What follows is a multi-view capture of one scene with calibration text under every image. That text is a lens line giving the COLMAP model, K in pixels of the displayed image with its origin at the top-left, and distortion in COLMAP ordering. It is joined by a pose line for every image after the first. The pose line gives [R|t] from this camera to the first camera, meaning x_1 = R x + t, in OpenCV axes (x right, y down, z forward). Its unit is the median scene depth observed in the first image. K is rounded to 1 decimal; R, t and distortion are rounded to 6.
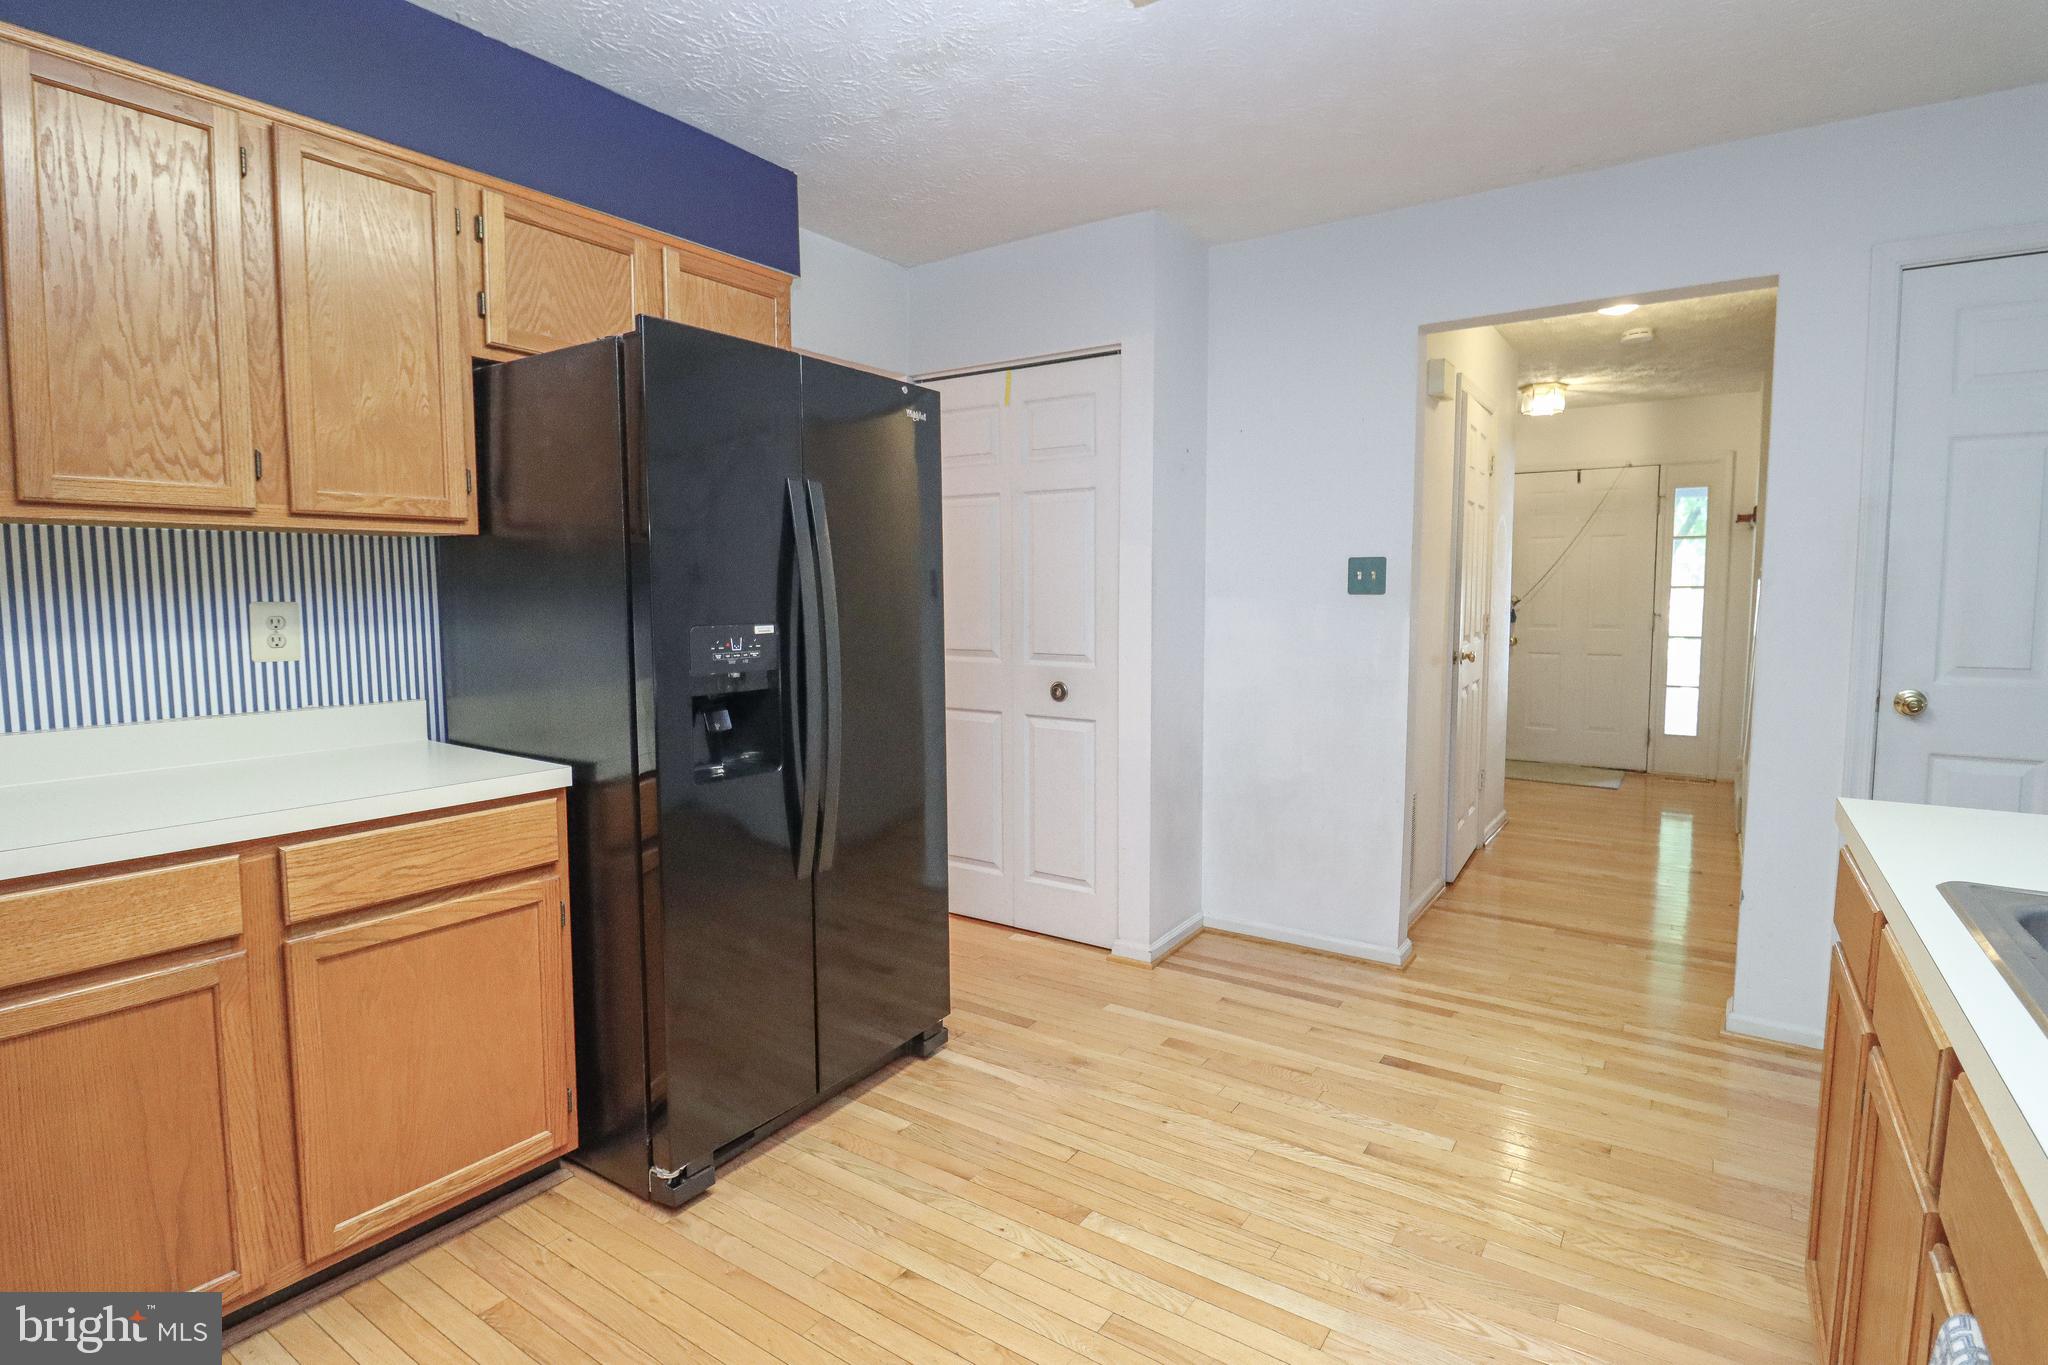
lens RADIAL K [[1003.4, 0, 1024.2], [0, 1003.4, 666.1], [0, 0, 1]] dist [-0.001661, -0.000303]
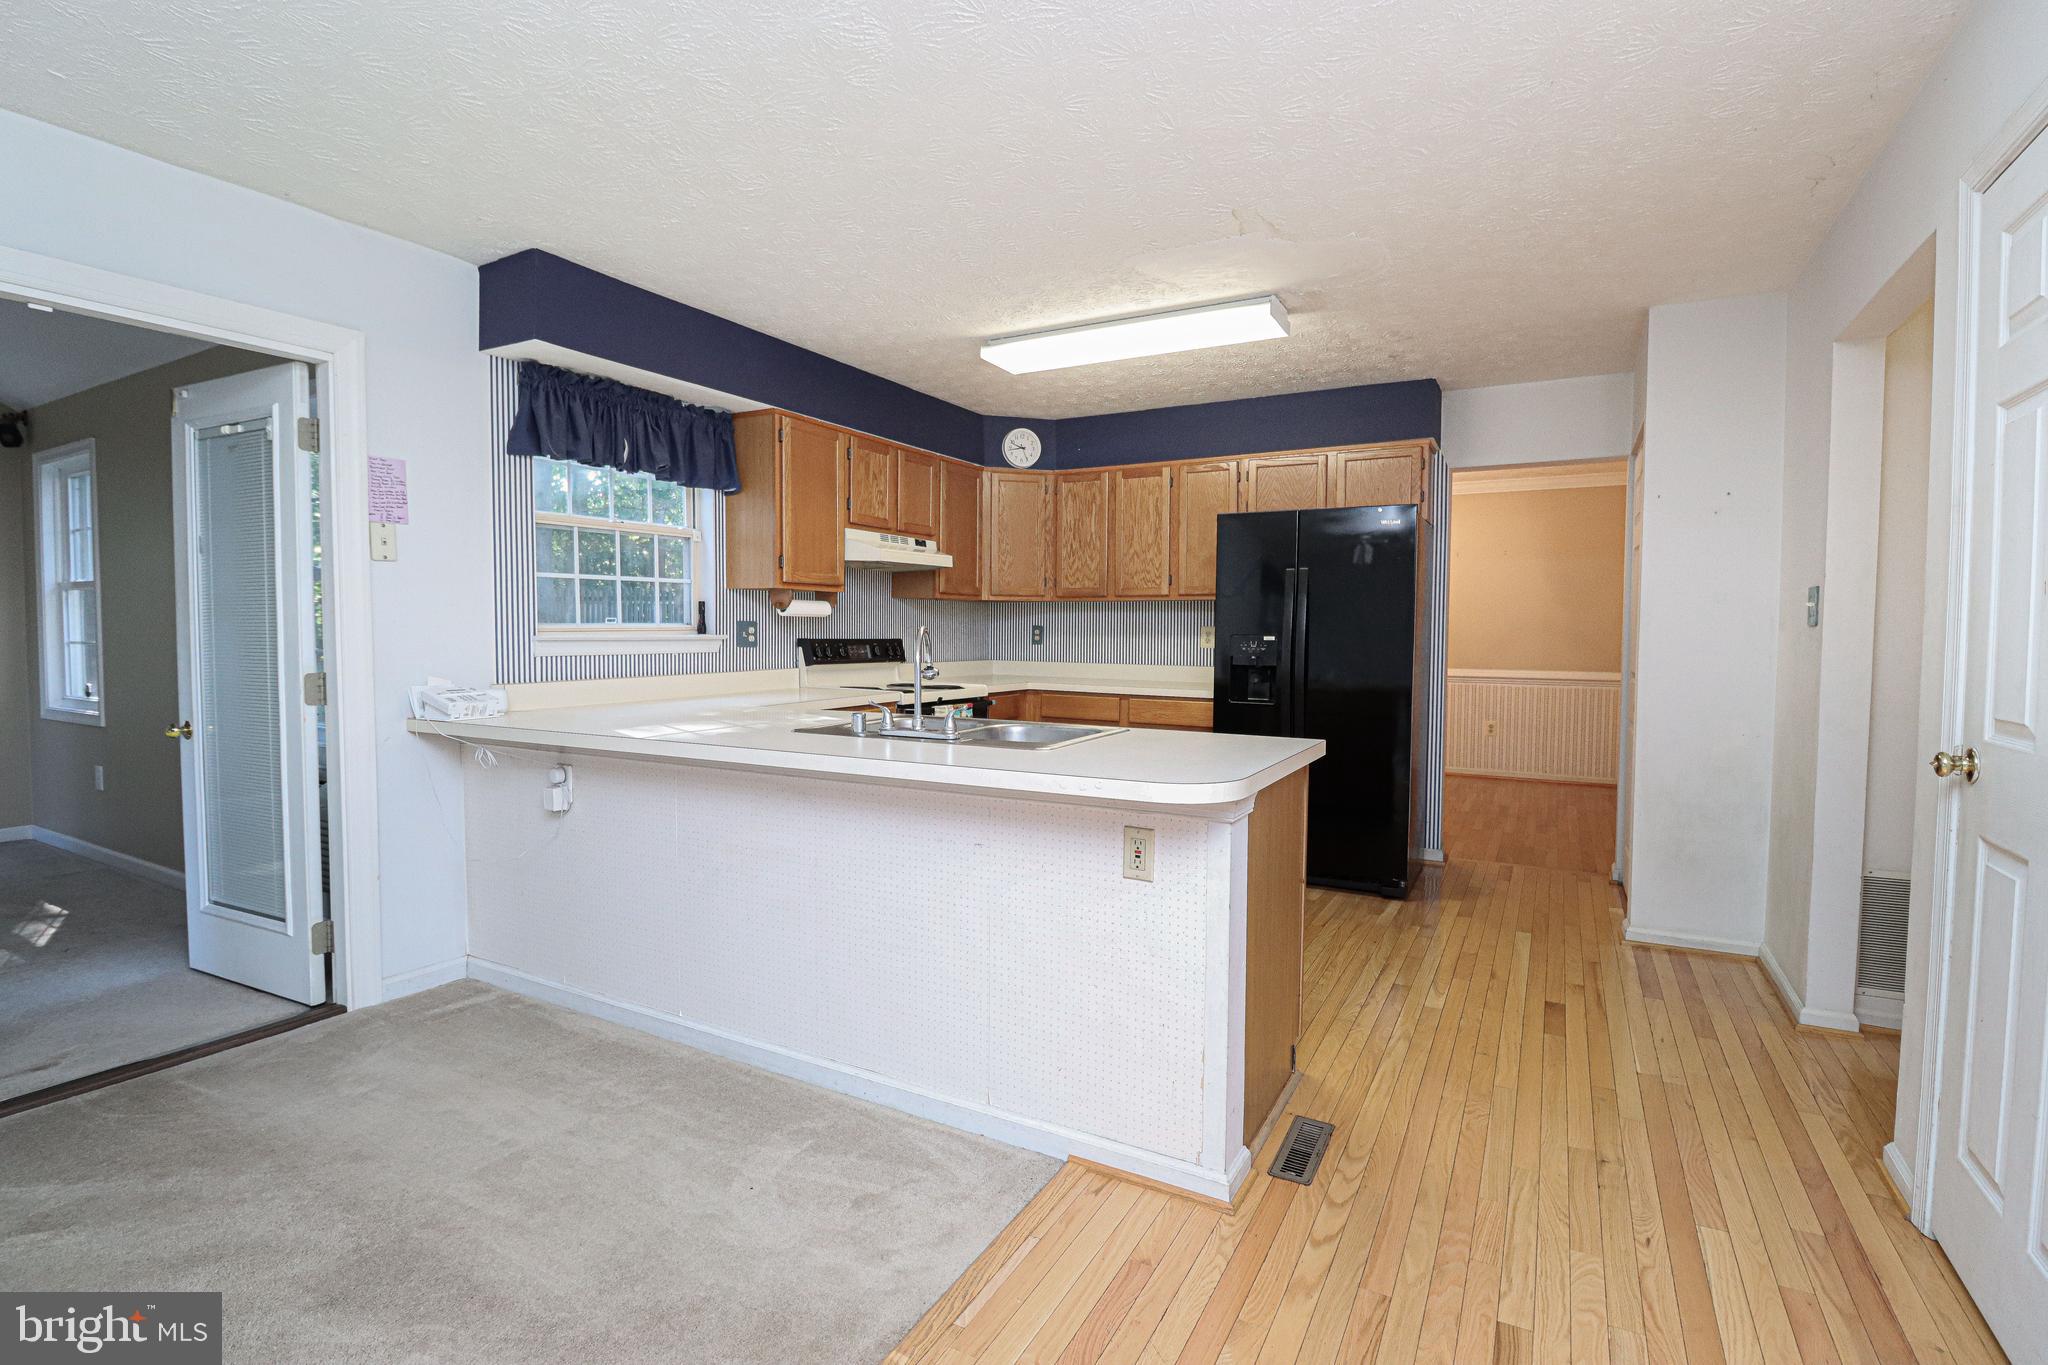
lens RADIAL K [[968.6, 0, 1024.0], [0, 968.6, 682.5], [0, 0, 1]] dist [-0.001045, 0.000138]
pose [[0.092097, 0.055438, -0.994206, 1.615742], [-0.086379, 0.995130, 0.047488, 0.003679], [0.991996, 0.081505, 0.096437, 0.235602]]
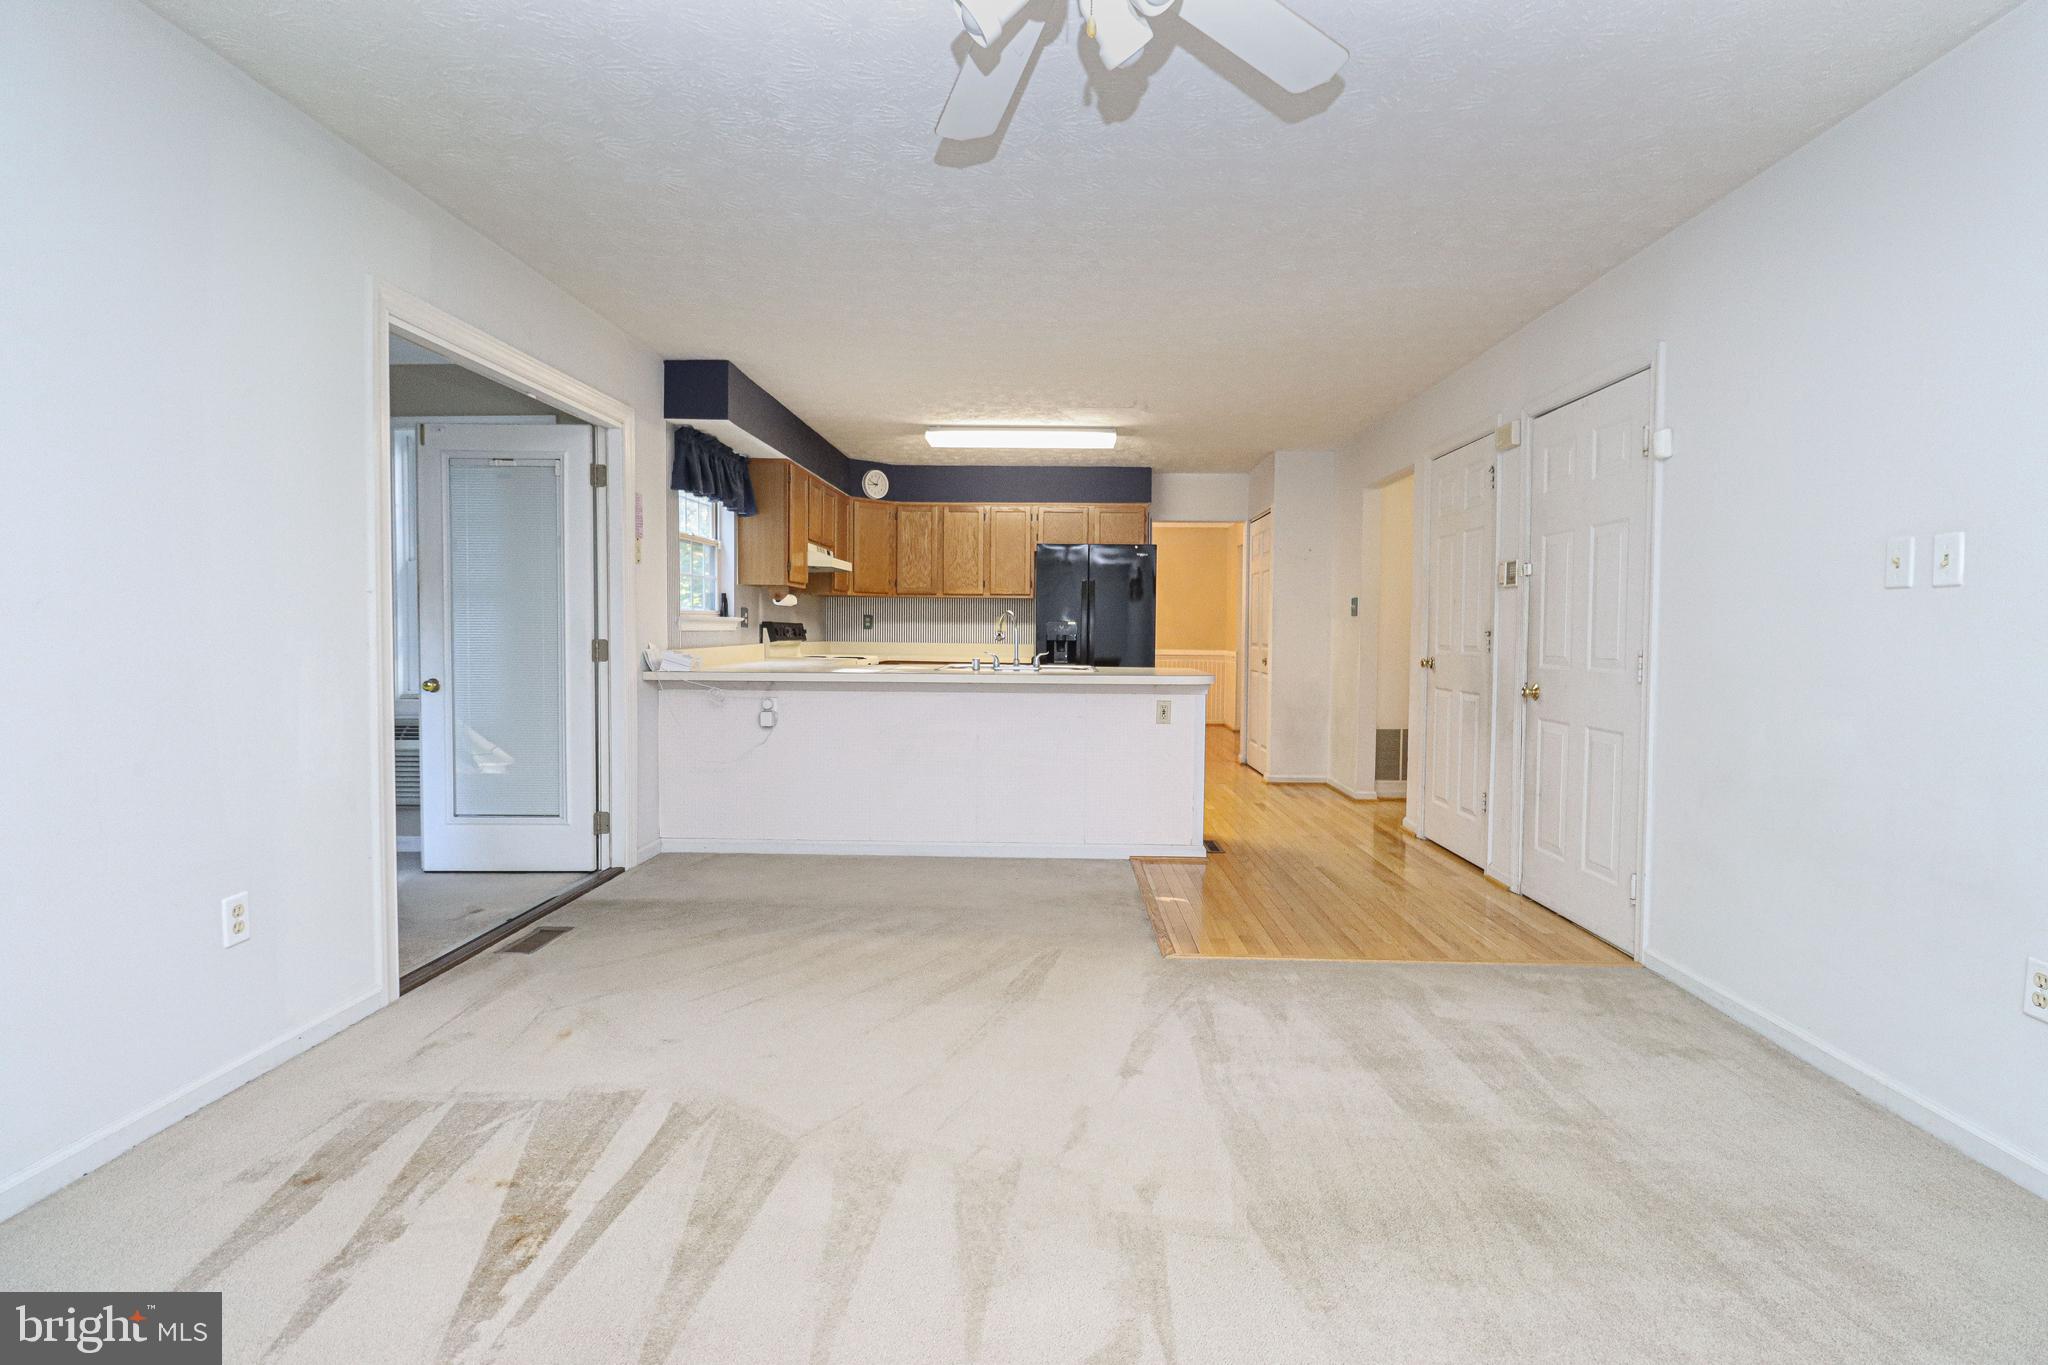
lens RADIAL K [[1003.4, 0, 1024.2], [0, 1003.4, 666.1], [0, 0, 1]] dist [-0.001661, -0.000303]
pose [[0.539220, 0.035153, -0.841431, 2.322904], [-0.077916, 0.996926, -0.008282, 0.137398], [0.838553, 0.070027, 0.540302, -0.916781]]
